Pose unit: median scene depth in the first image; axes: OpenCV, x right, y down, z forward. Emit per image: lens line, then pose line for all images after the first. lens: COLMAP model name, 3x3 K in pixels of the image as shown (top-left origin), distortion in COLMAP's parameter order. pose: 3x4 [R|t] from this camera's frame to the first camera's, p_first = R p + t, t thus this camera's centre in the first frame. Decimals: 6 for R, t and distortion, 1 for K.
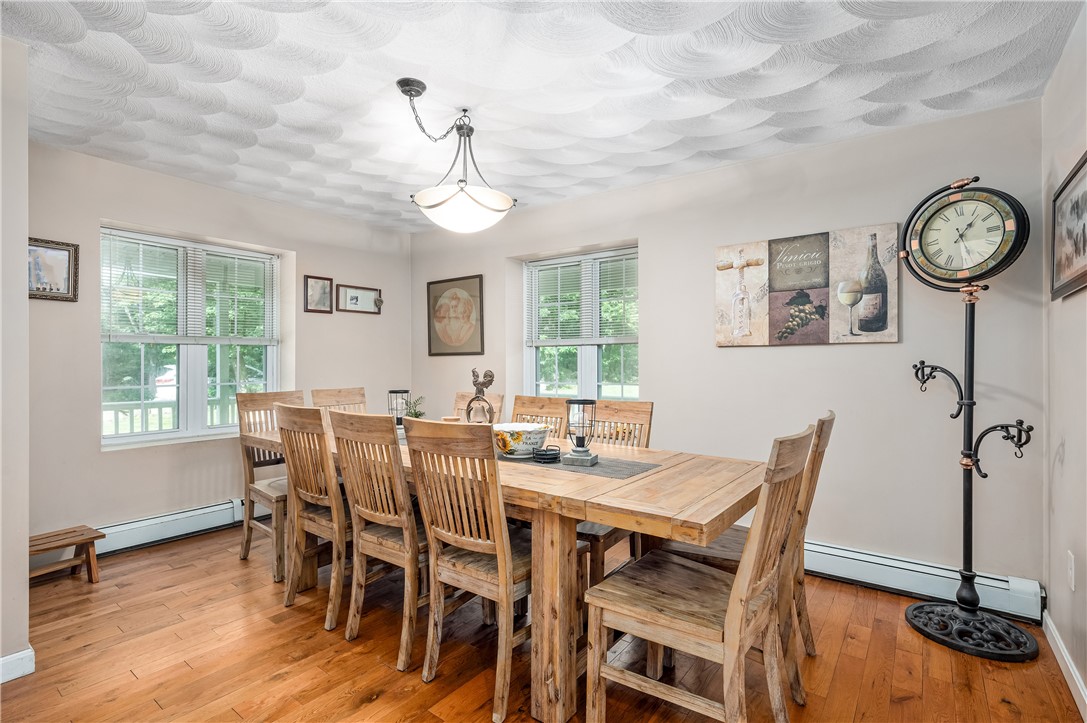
lens RADIAL K [[505.9, 0, 539.0], [0, 505.9, 359.9], [0, 0, 1]] dist [0.000940, 0.000037]
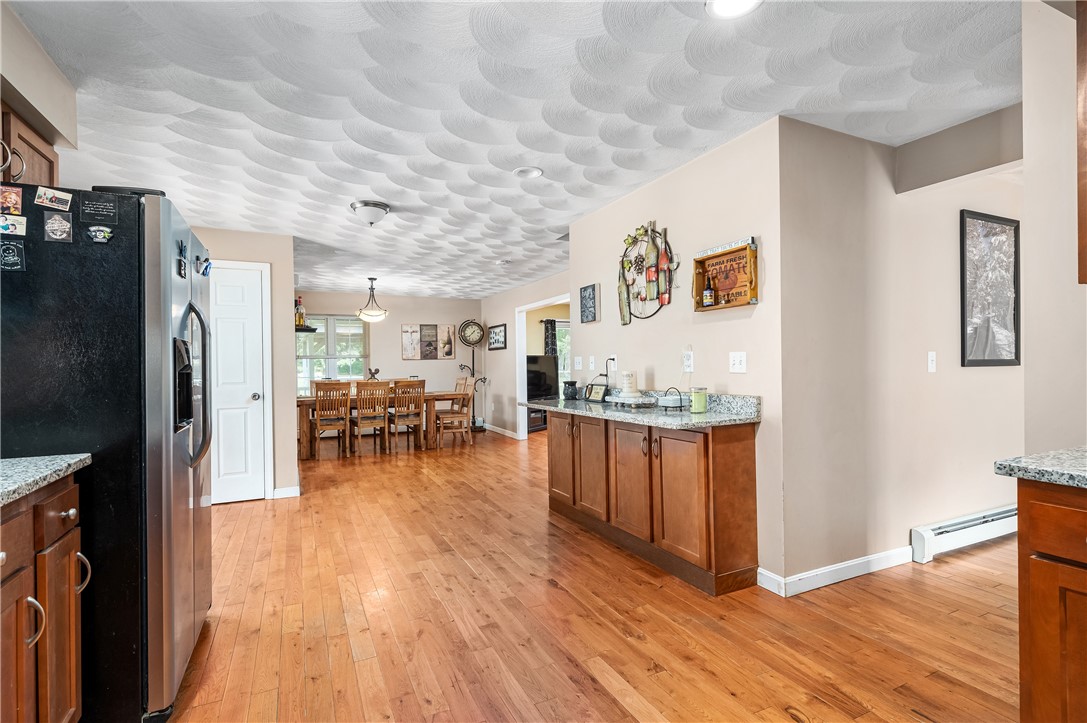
lens RADIAL K [[504.1, 0, 542.9], [0, 504.1, 363.0], [0, 0, 1]] dist [-0.000416, -0.000028]
pose [[0.452854, -0.005737, 0.891566, -2.074390], [0.012197, 0.999926, 0.000240, -0.000144], [-0.891501, 0.010766, 0.452890, -1.103014]]
